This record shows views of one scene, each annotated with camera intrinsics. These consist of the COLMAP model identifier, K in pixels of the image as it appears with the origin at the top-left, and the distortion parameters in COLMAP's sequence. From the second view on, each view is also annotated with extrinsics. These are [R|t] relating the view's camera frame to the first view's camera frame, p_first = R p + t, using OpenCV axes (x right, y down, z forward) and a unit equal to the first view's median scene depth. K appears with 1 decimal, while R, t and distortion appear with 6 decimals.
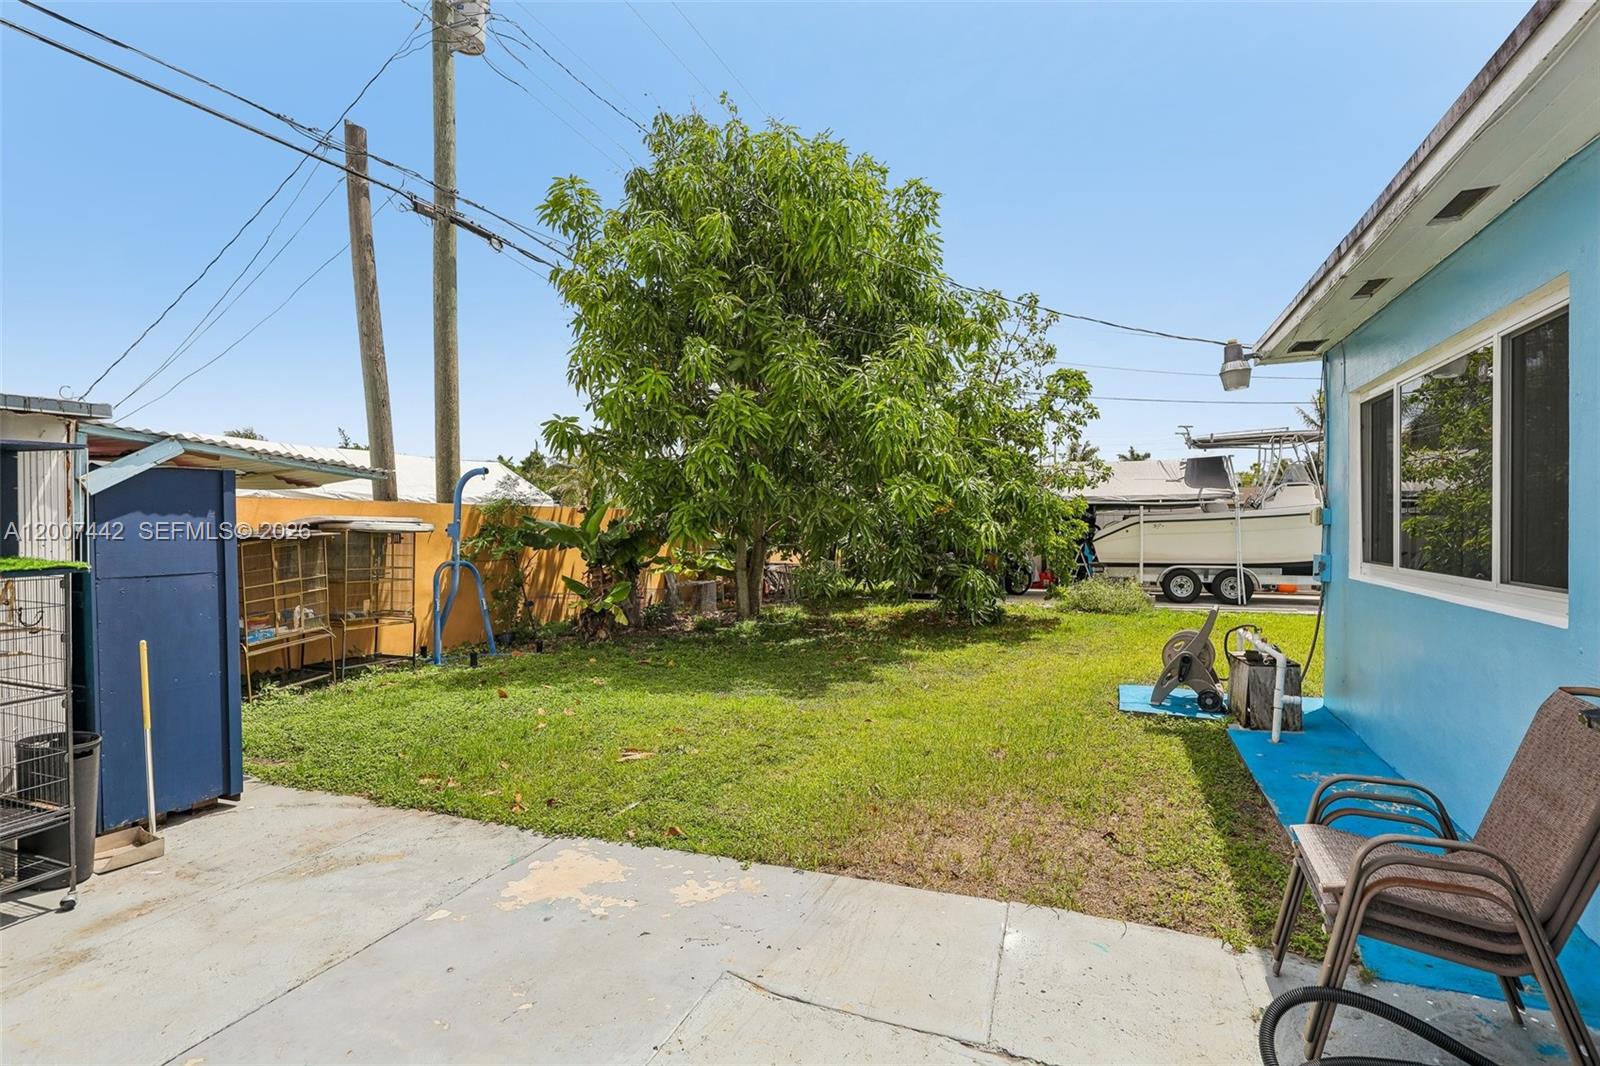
lens RADIAL K [[753.6, 0, 813.5], [0, 753.6, 525.3], [0, 0, 1]] dist [0.001410, -0.000494]
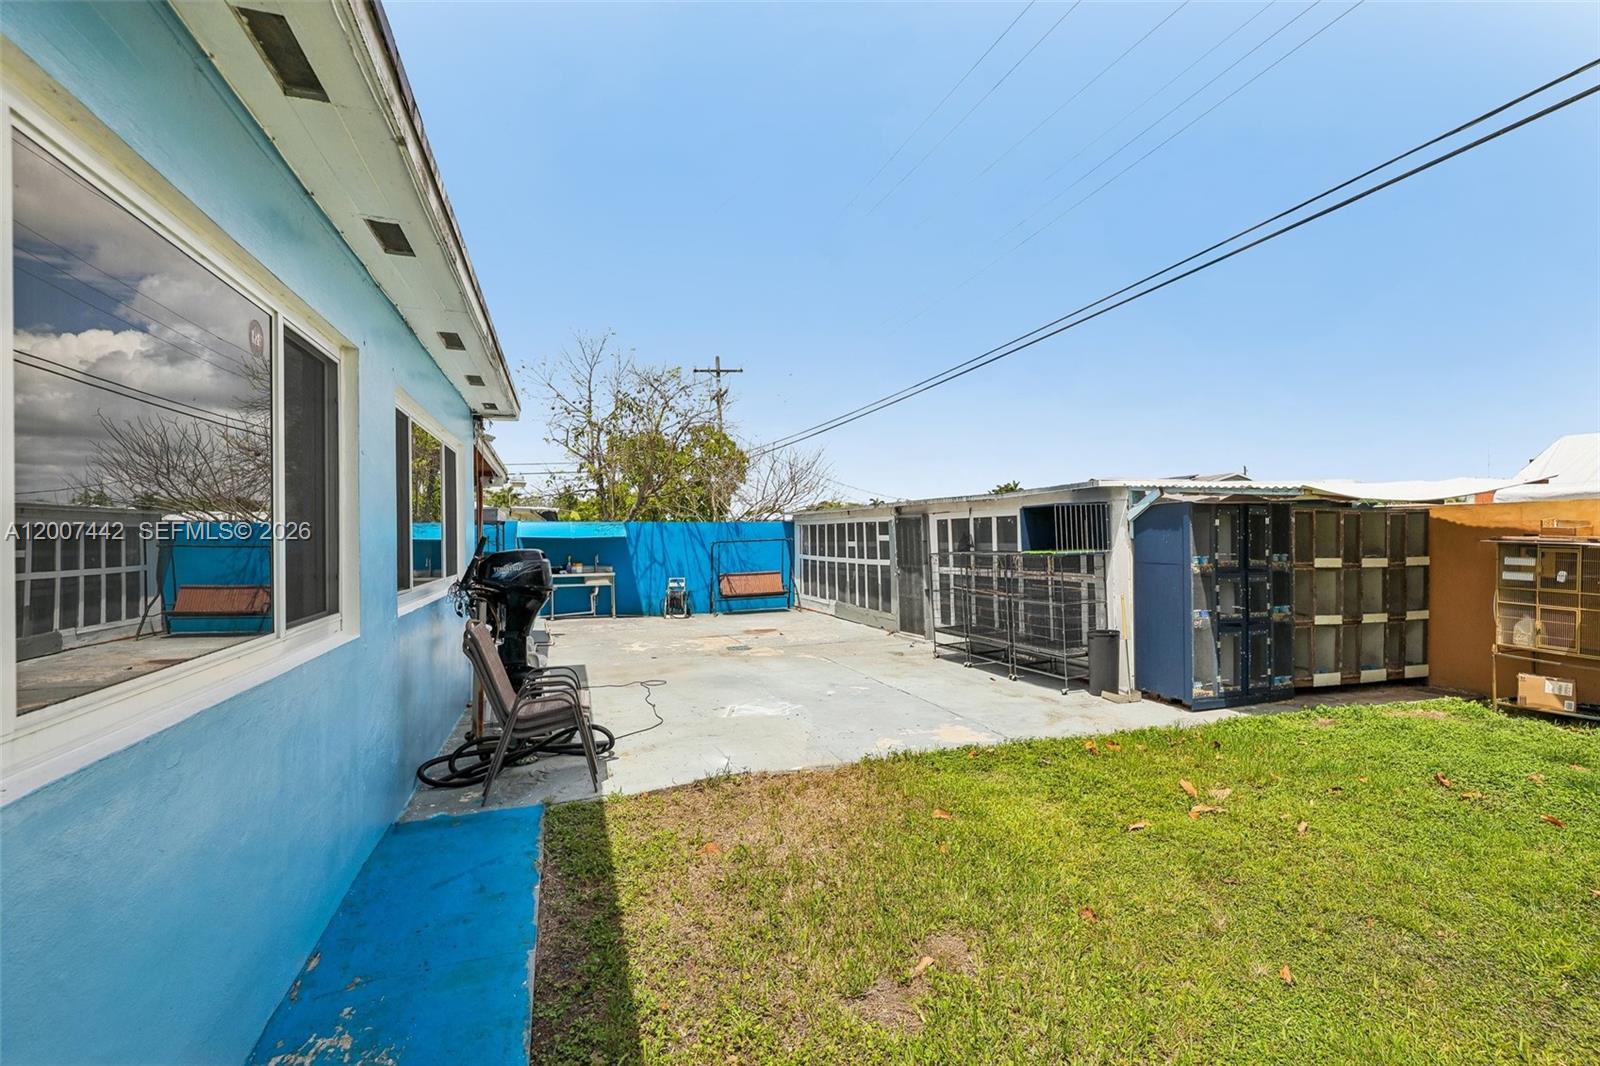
lens RADIAL K [[736.6, 0, 793.0], [0, 736.6, 538.3], [0, 0, 1]] dist [0.002363, 0.000378]
pose [[-0.780076, 0.014938, -0.625506, 0.514137], [0.012968, 0.999886, 0.007706, -0.008564], [0.625550, -0.002101, -0.780181, 1.024346]]
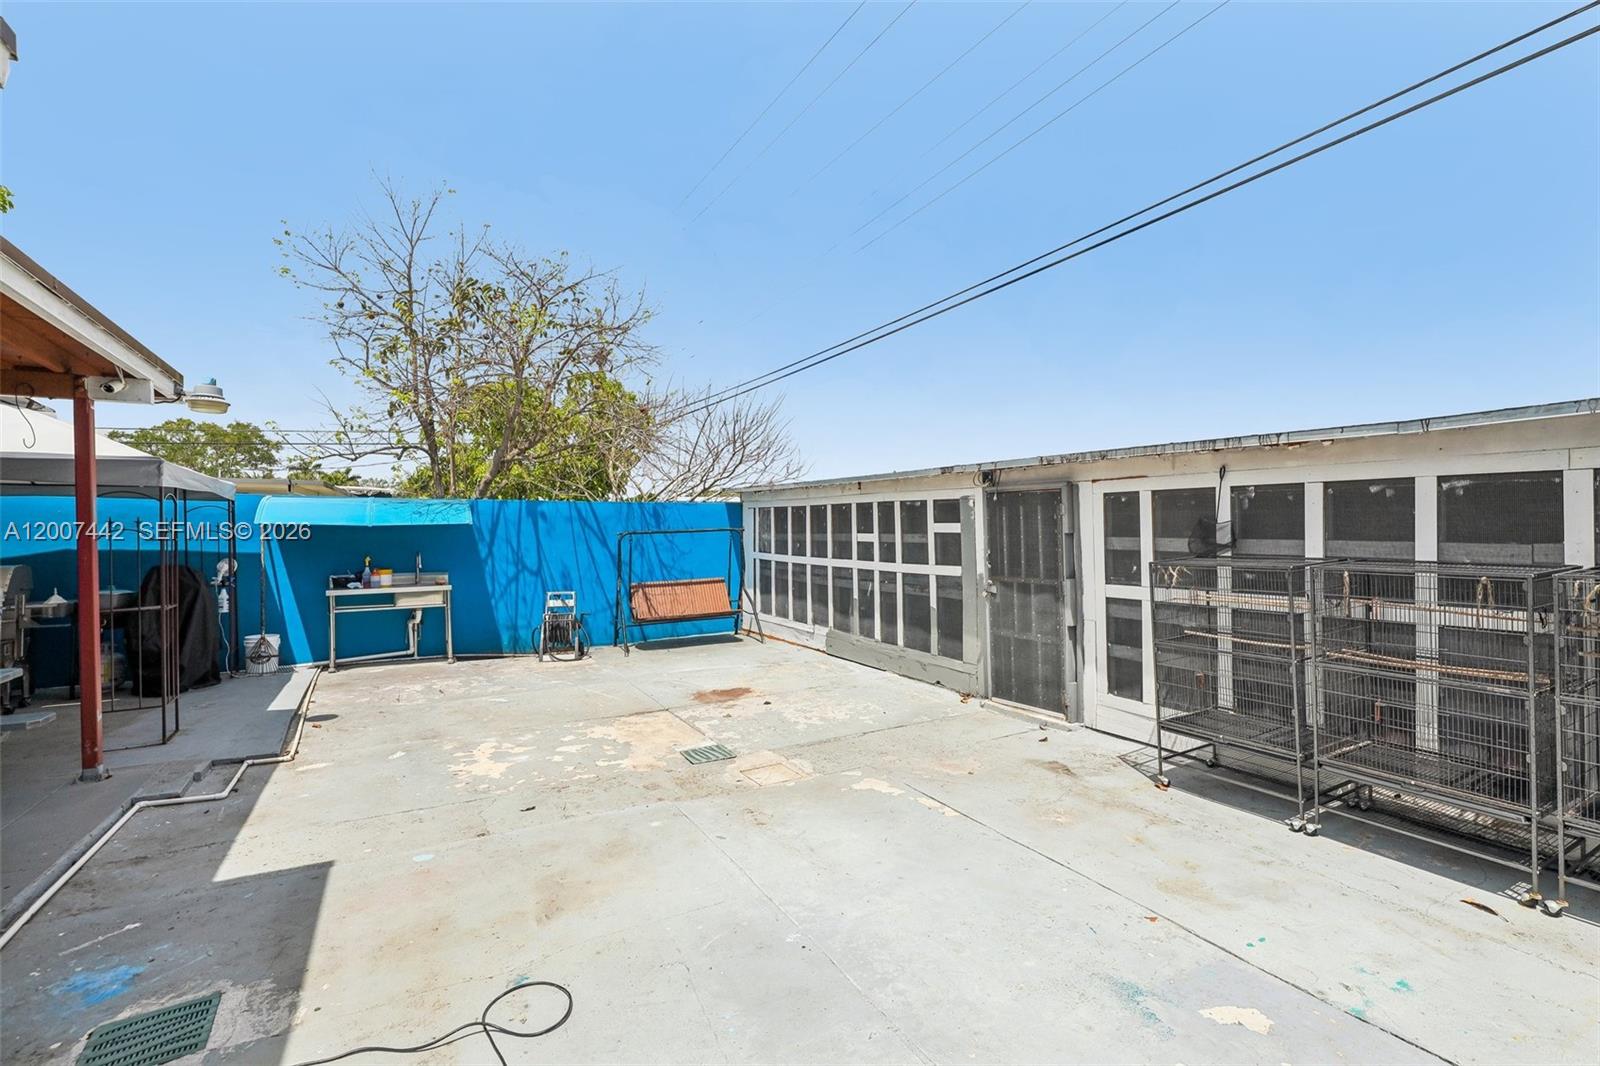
lens RADIAL K [[736.6, 0, 797.7], [0, 736.6, 534.8], [0, 0, 1]] dist [0.002363, 0.000378]
pose [[-0.657754, 0.018953, -0.752994, 0.129482], [0.007512, 0.999799, 0.018603, -0.003719], [0.753195, 0.006580, -0.657764, 0.286310]]
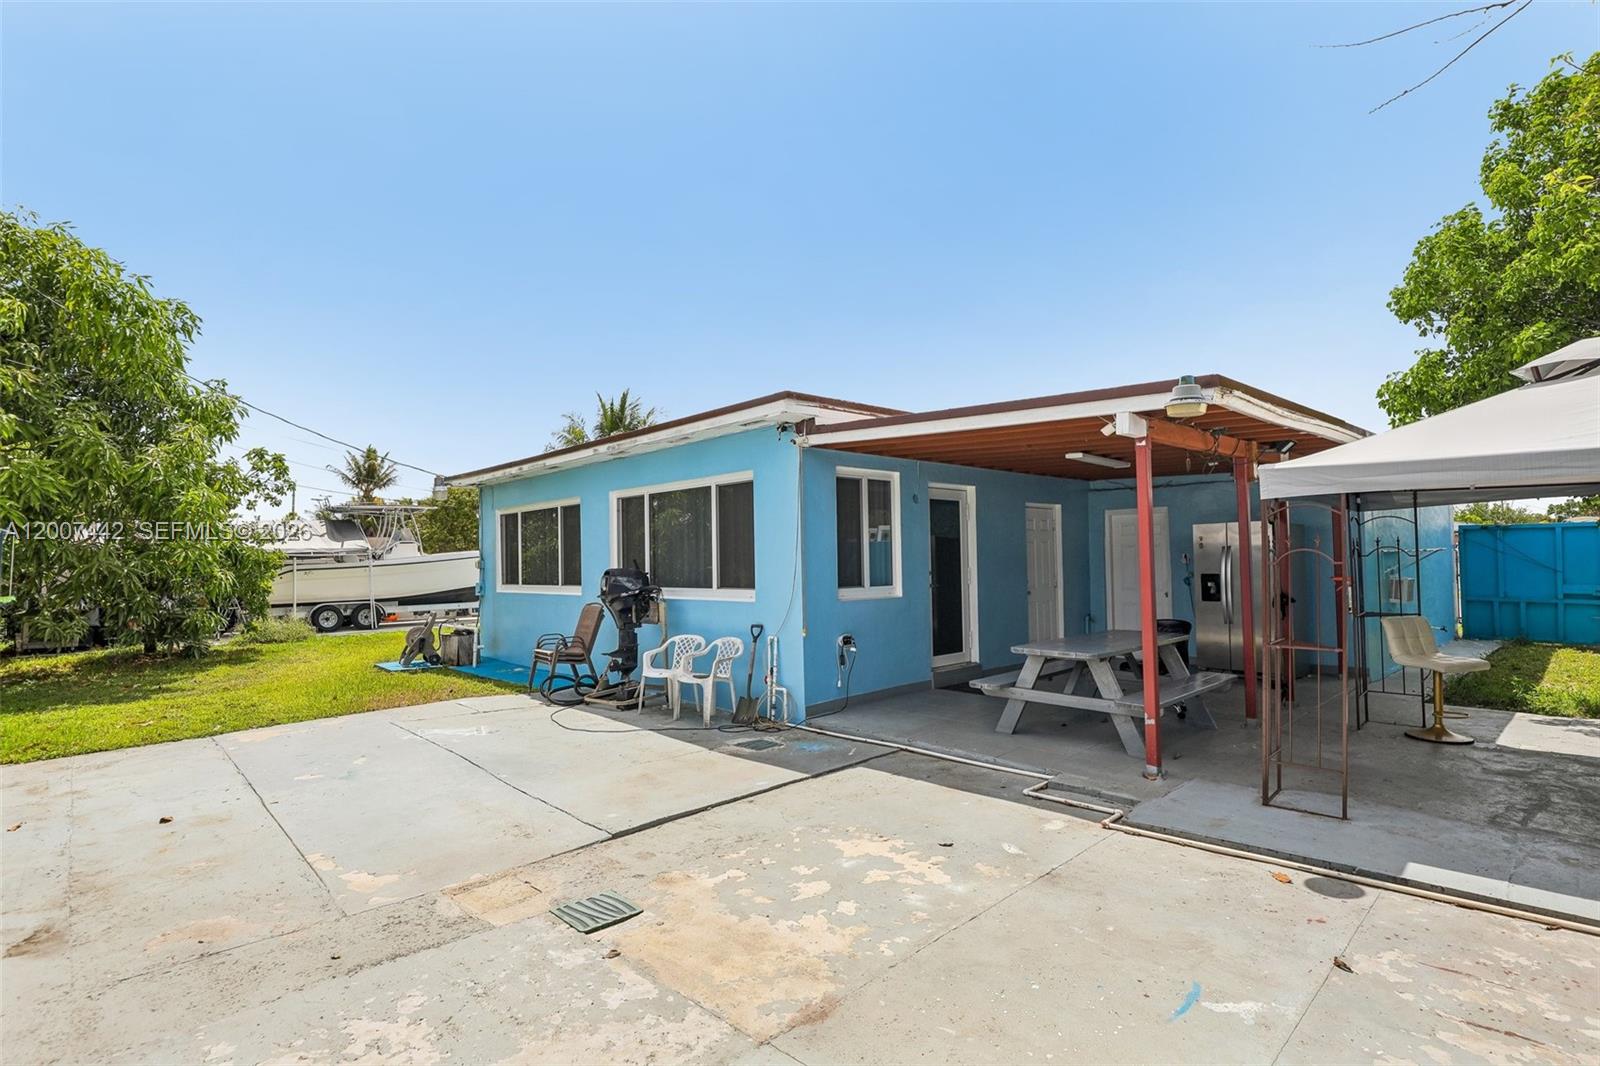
lens RADIAL K [[753.6, 0, 800.5], [0, 753.6, 546.4], [0, 0, 1]] dist [0.001410, -0.000494]
pose [[0.418260, 0.013058, 0.908234, -0.781762], [0.018931, 0.999554, -0.023089, 0.003461], [-0.908130, 0.026851, 0.417826, -0.622156]]
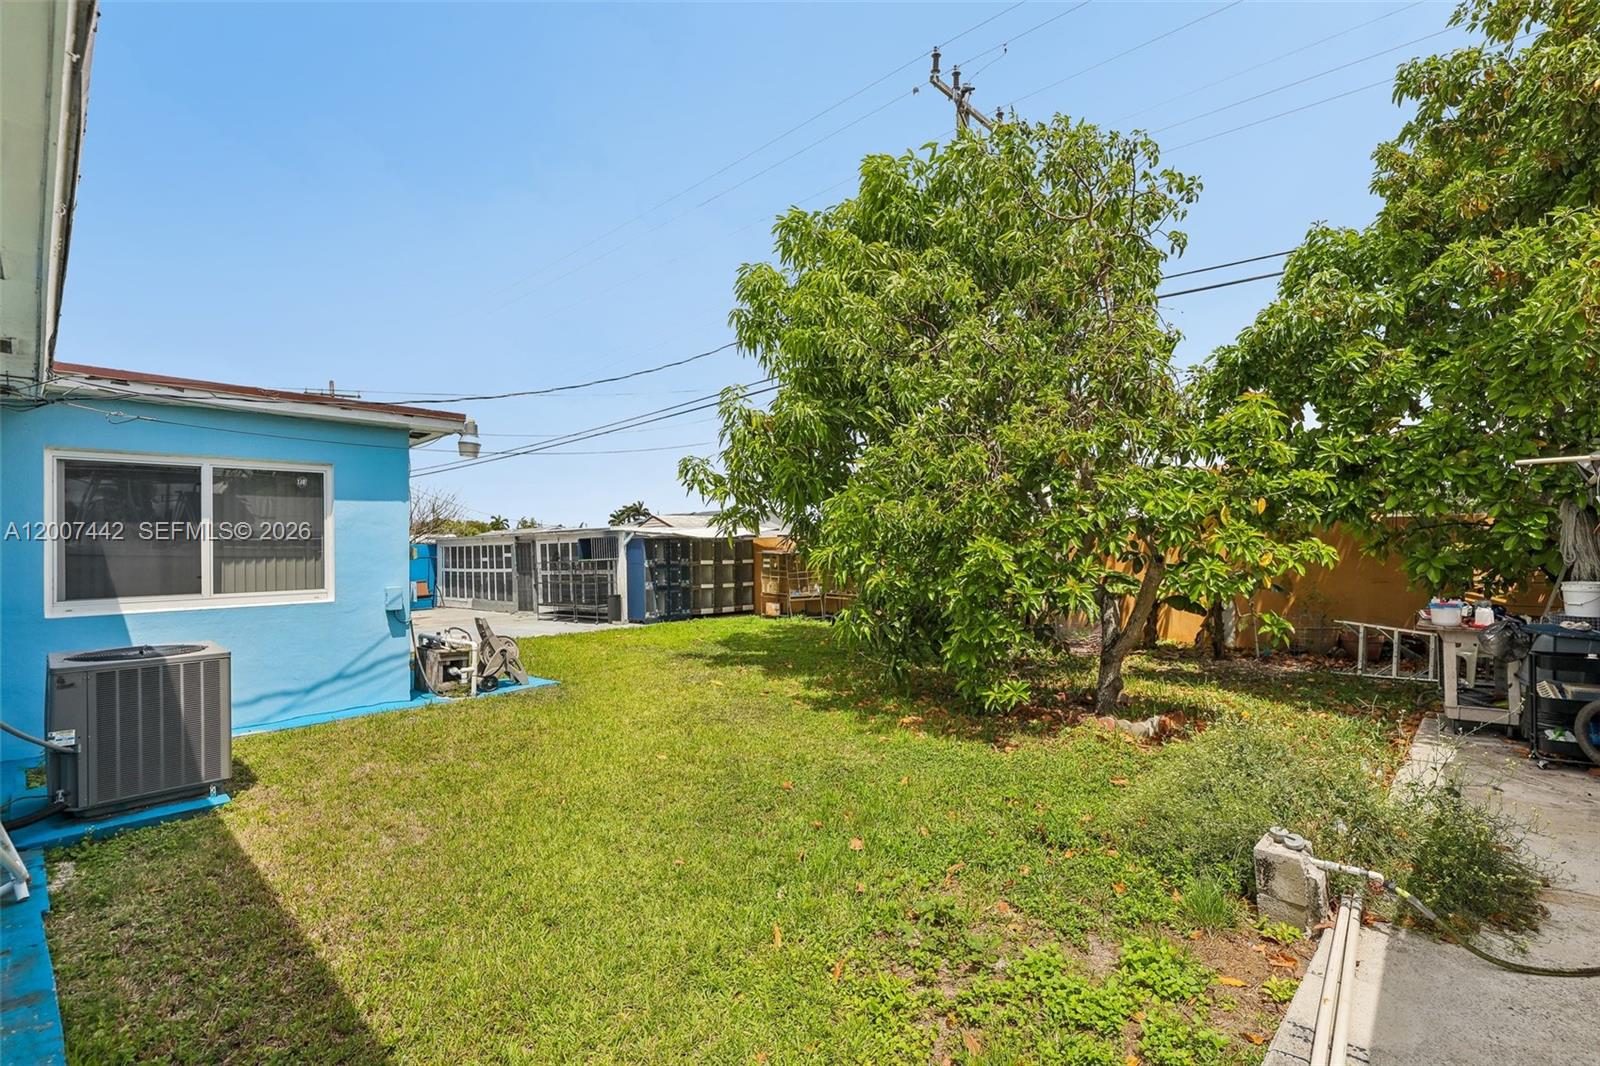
lens RADIAL K [[736.6, 0, 807.9], [0, 736.6, 531.8], [0, 0, 1]] dist [0.002363, 0.000378]
pose [[-0.373885, -0.007485, -0.927445, 1.445309], [0.021214, 0.999637, -0.016619, -0.010592], [0.927233, -0.025888, -0.373590, 1.922329]]
